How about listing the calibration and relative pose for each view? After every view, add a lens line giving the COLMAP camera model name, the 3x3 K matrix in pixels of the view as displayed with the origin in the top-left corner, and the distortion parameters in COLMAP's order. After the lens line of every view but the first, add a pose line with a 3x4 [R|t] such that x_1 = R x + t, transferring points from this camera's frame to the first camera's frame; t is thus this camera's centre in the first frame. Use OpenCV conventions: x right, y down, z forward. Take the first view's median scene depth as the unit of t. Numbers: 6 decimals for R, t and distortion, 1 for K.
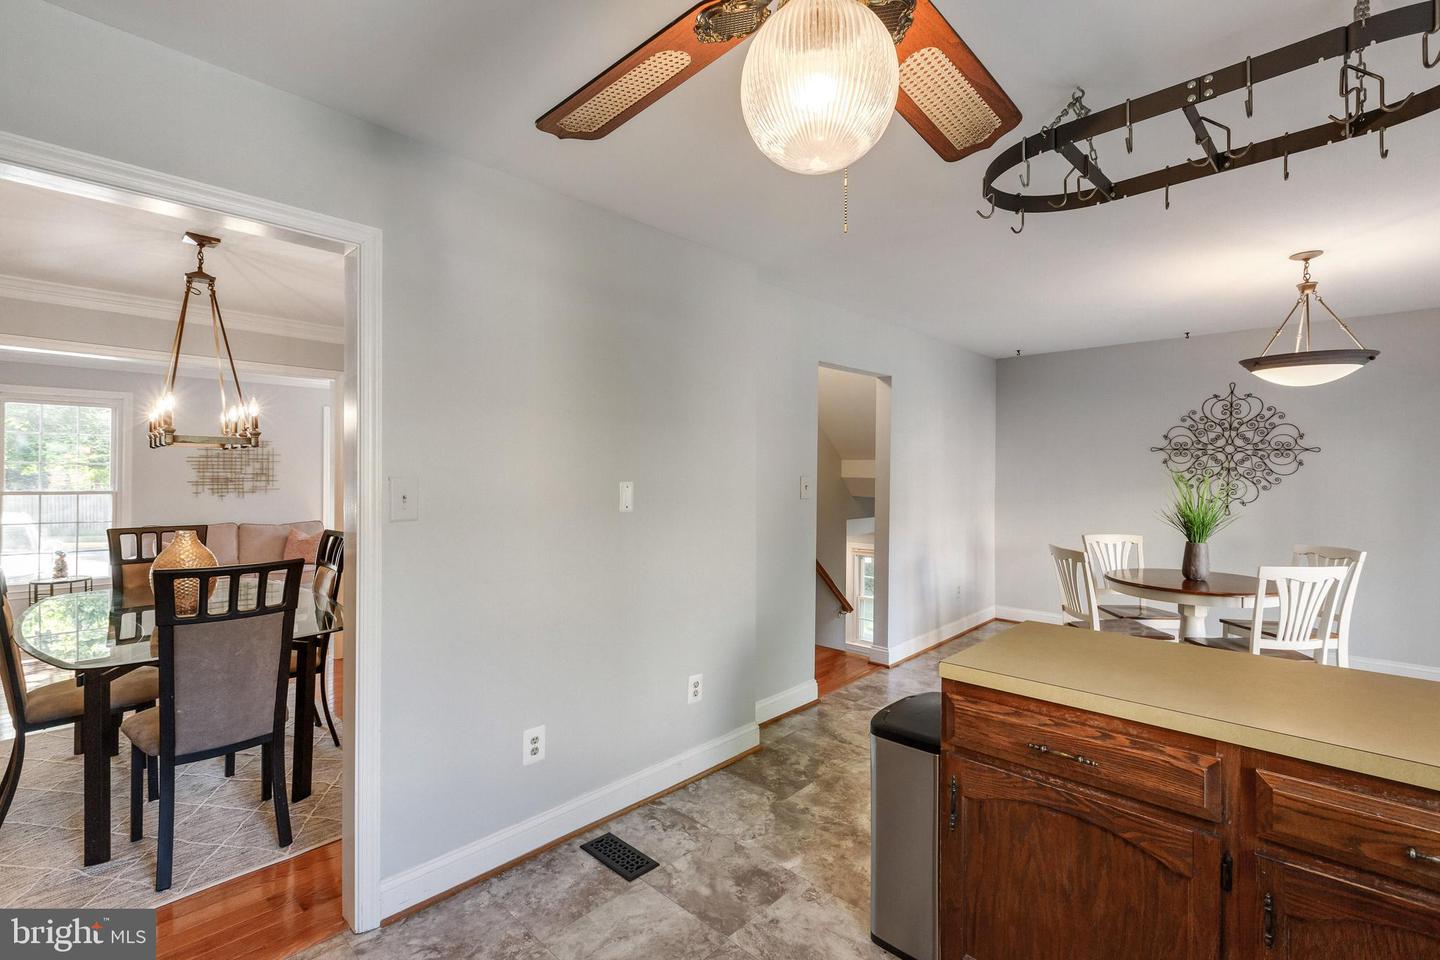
lens RADIAL K [[654.0, 0, 720.8], [0, 654.0, 475.3], [0, 0, 1]] dist [0.001152, 0.000242]
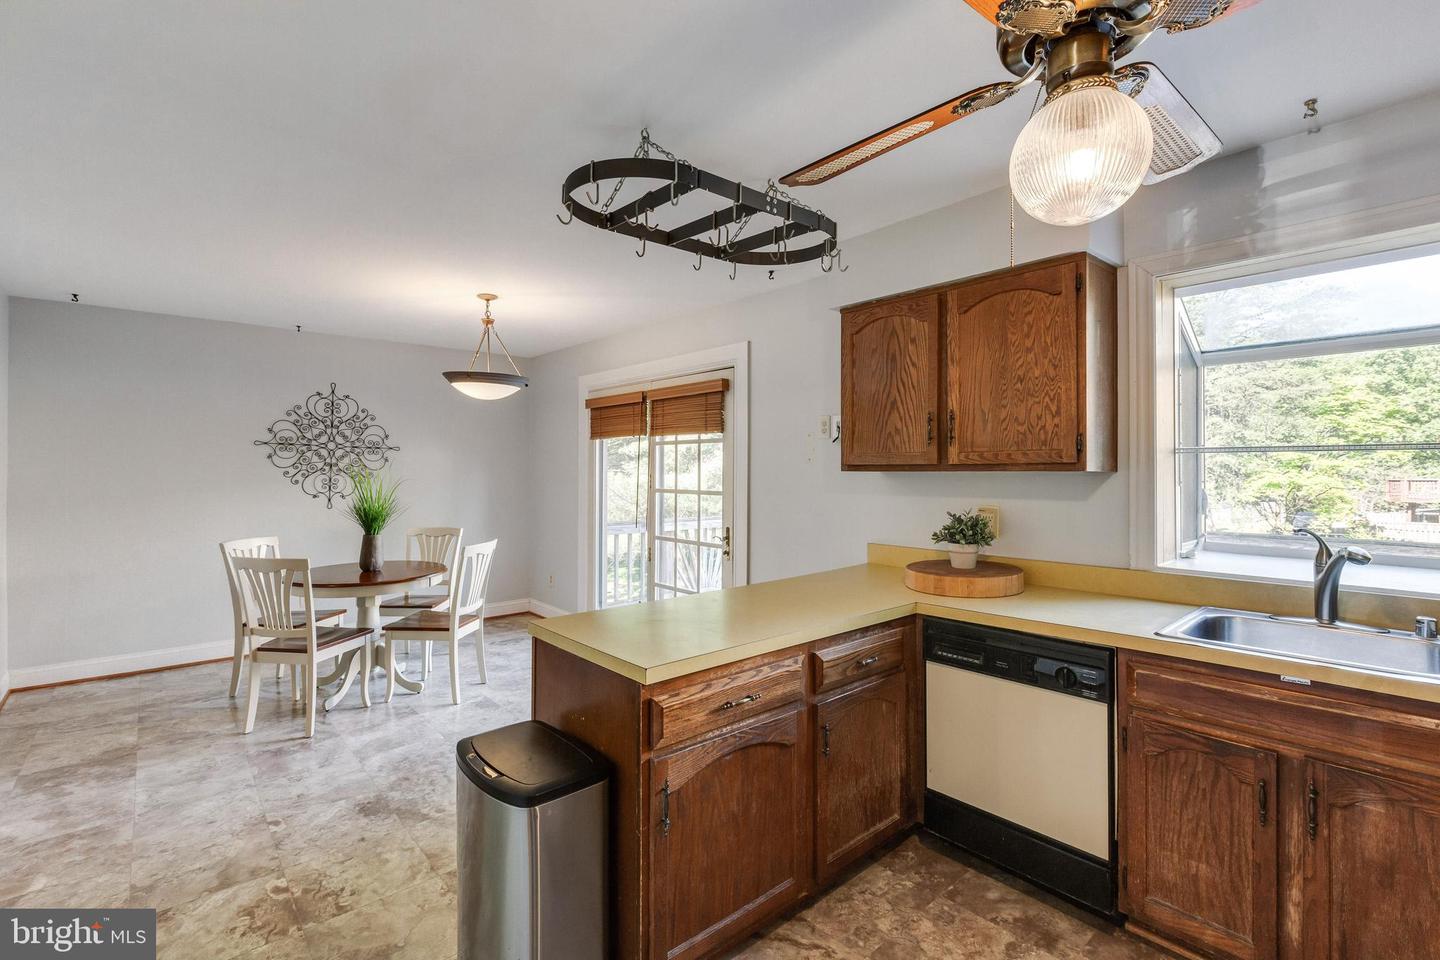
lens RADIAL K [[642.9, 0, 723.8], [0, 642.9, 472.0], [0, 0, 1]] dist [0.000973, -0.000577]
pose [[0.087548, -0.007179, 0.996134, -0.204490], [0.005087, 0.999964, 0.006760, -0.001338], [-0.996147, 0.004475, 0.087581, 0.287876]]
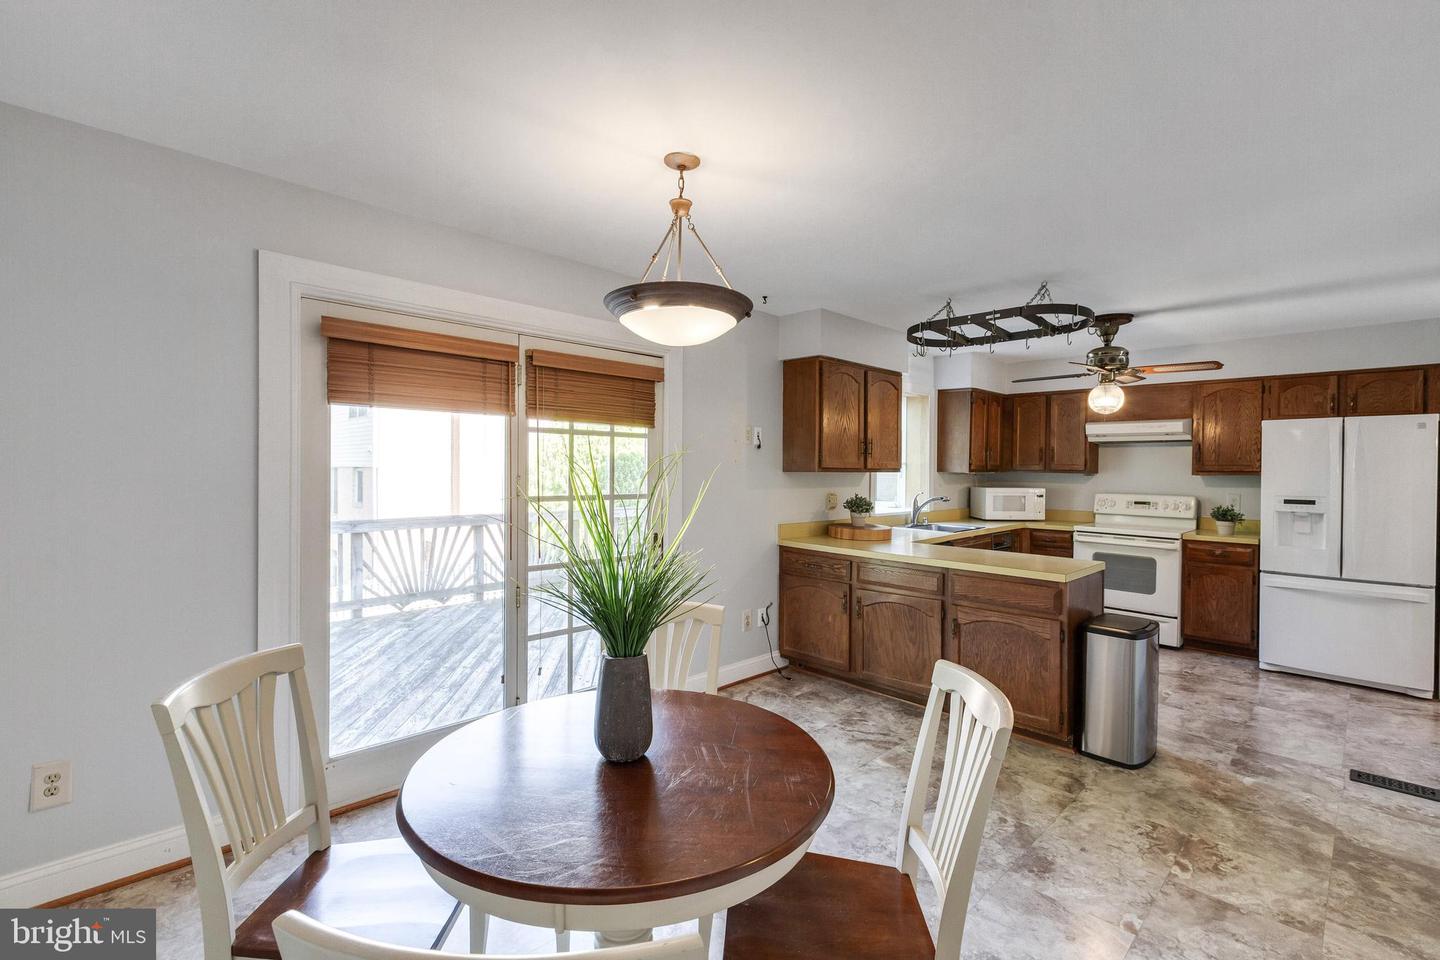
lens RADIAL K [[638.8, 0, 720.0], [0, 638.8, 480.0], [0, 0, 1]] dist [-0.000360, -0.000225]
pose [[-0.999042, -0.015083, 0.041074, 0.540556], [-0.014128, 0.999625, 0.023440, -0.005183], [-0.041412, 0.022838, -0.998881, 1.119339]]
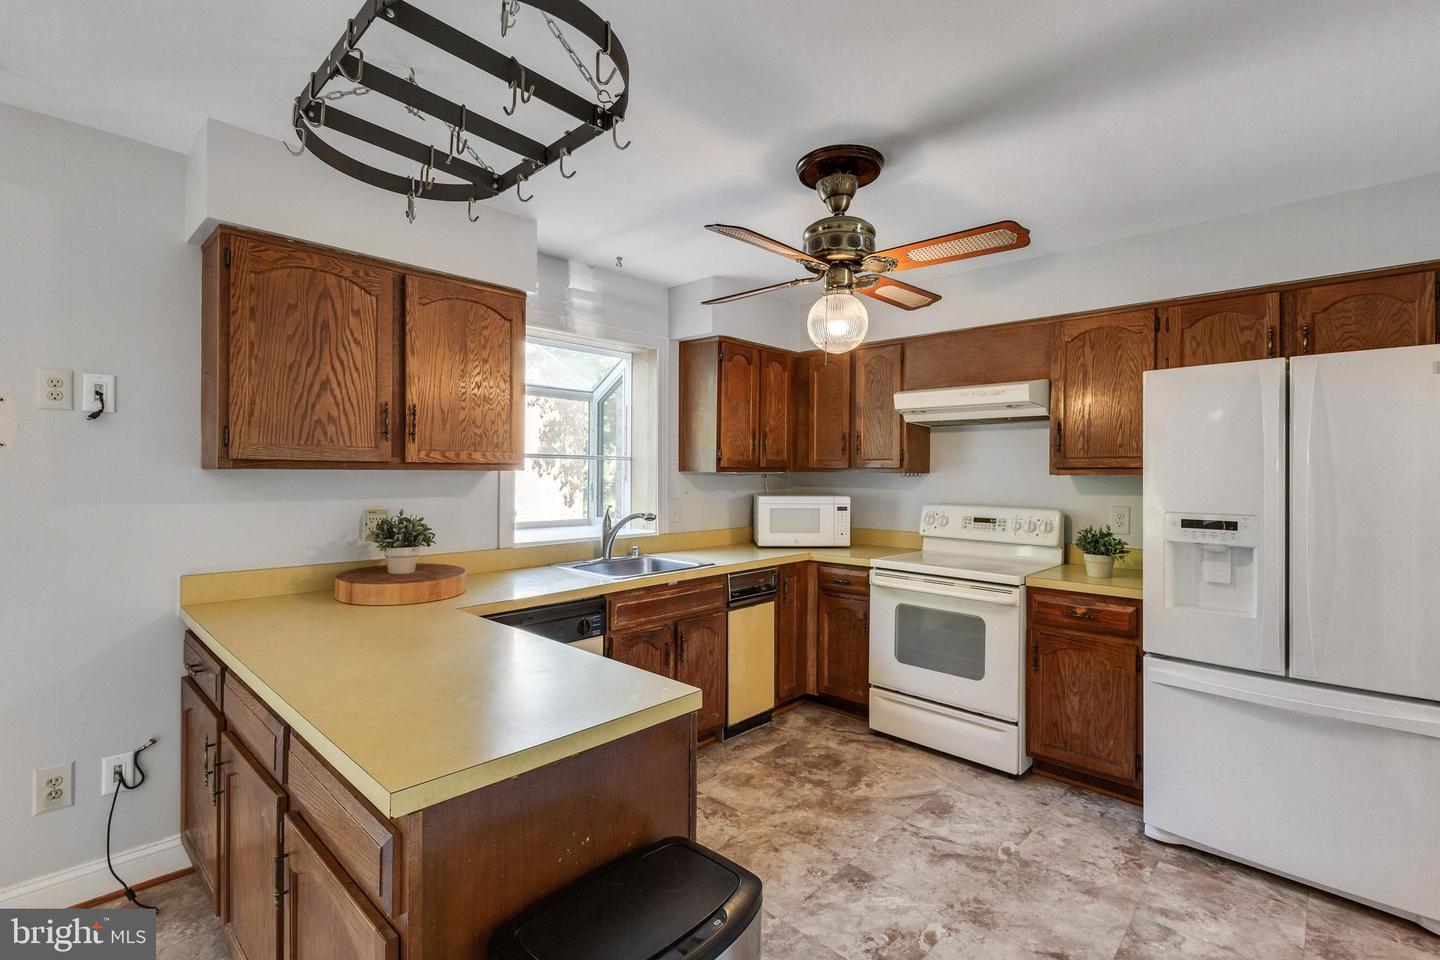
lens RADIAL K [[654.0, 0, 720.8], [0, 654.0, 475.3], [0, 0, 1]] dist [0.001152, 0.000242]
pose [[-0.999923, -0.011984, 0.003106, 0.108830], [-0.011955, 0.999886, 0.009275, -0.000806], [-0.003217, 0.009237, -0.999952, 0.658259]]
